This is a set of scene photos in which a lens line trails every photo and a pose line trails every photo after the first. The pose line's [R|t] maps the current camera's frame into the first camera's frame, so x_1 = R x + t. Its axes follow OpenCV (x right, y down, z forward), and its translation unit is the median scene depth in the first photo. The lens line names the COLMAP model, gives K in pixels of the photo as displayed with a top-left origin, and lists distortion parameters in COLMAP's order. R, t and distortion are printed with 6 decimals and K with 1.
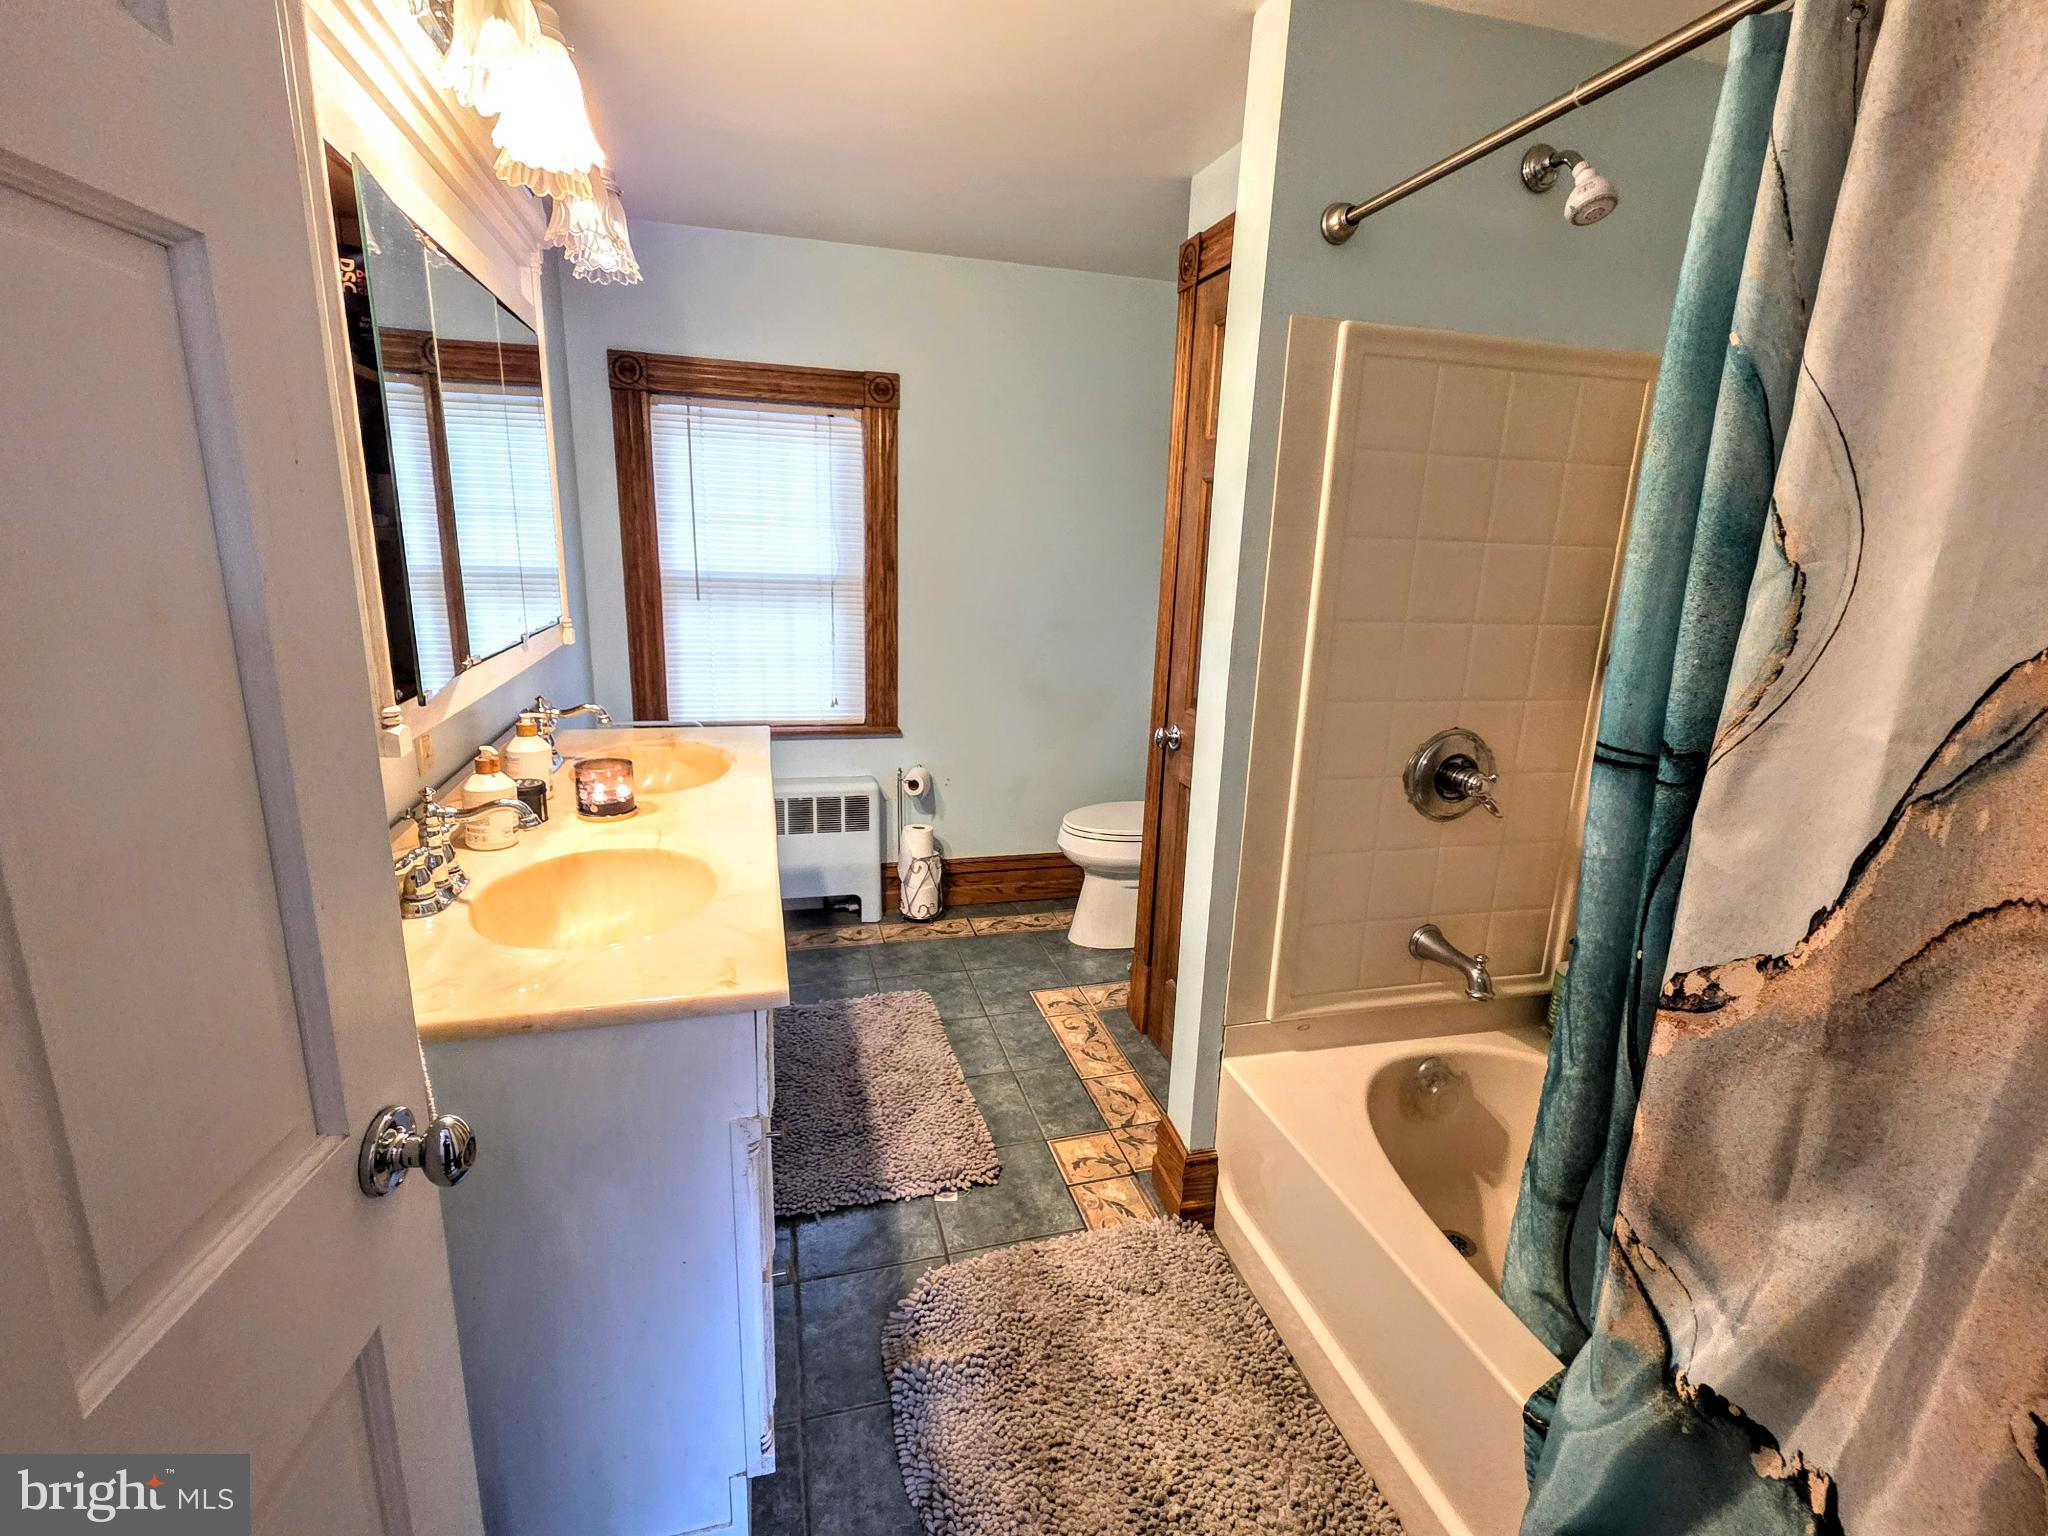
lens RADIAL K [[927.5, 0, 1022.7], [0, 927.5, 762.7], [0, 0, 1]] dist [0.006610, -0.000221]
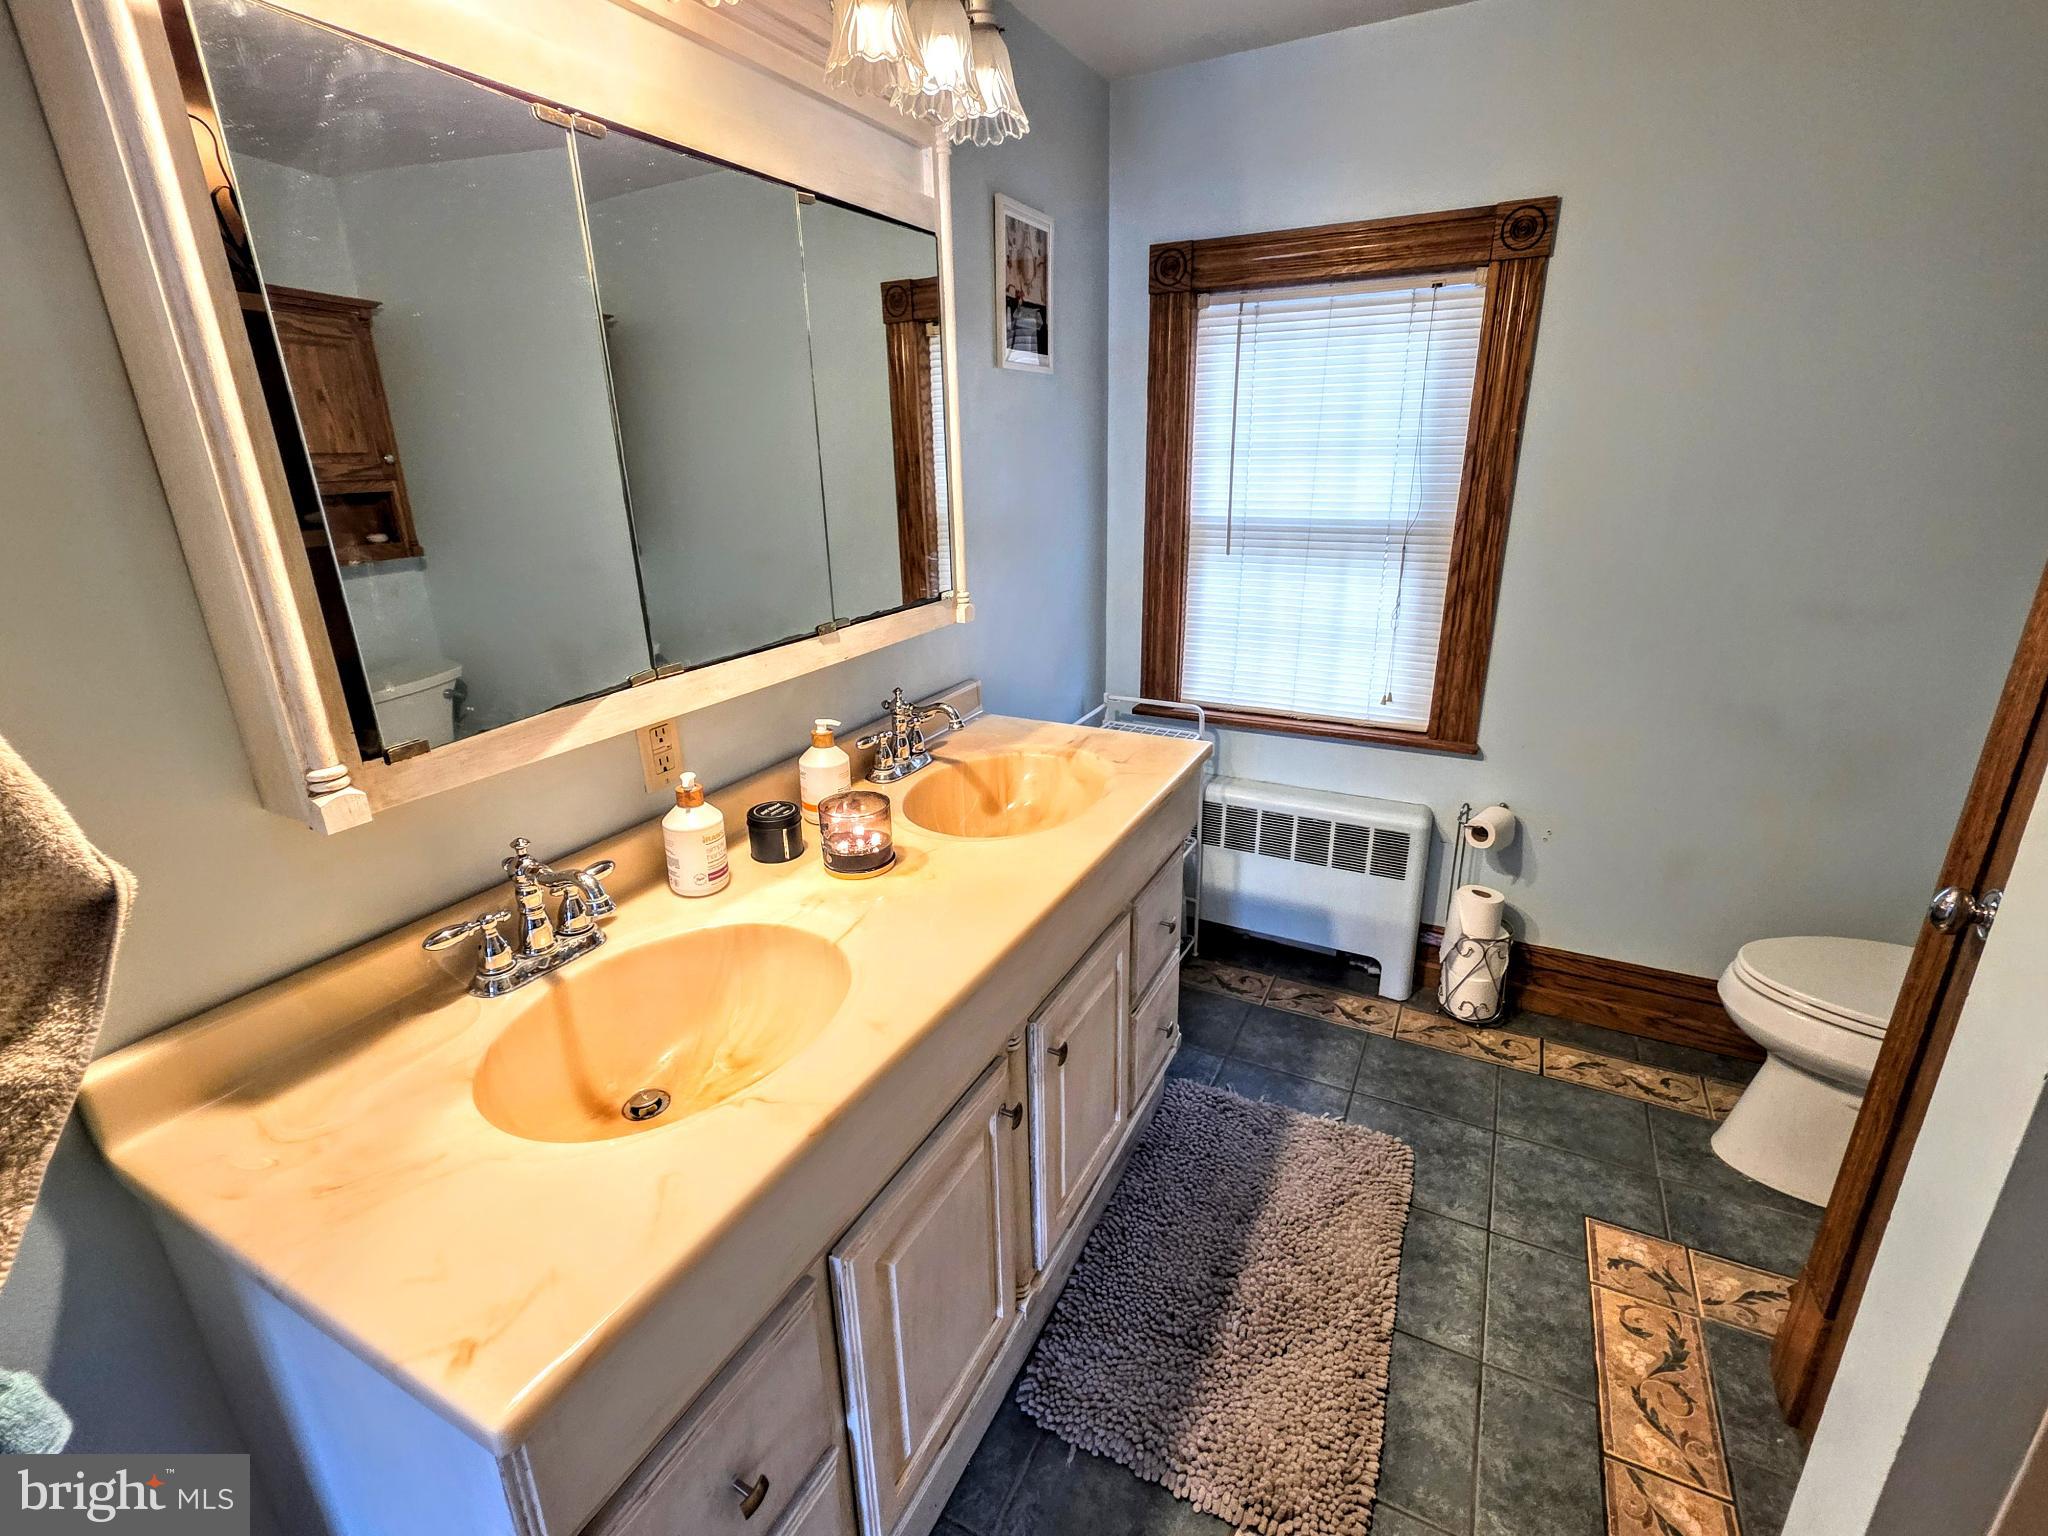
lens RADIAL K [[927.5, 0, 1022.7], [0, 927.5, 762.7], [0, 0, 1]] dist [0.006610, -0.000221]
pose [[0.728968, 0.175635, -0.661632, 0.086491], [-0.119195, 0.984327, 0.129971, -0.081329], [0.674090, -0.015882, 0.738478, 0.286212]]
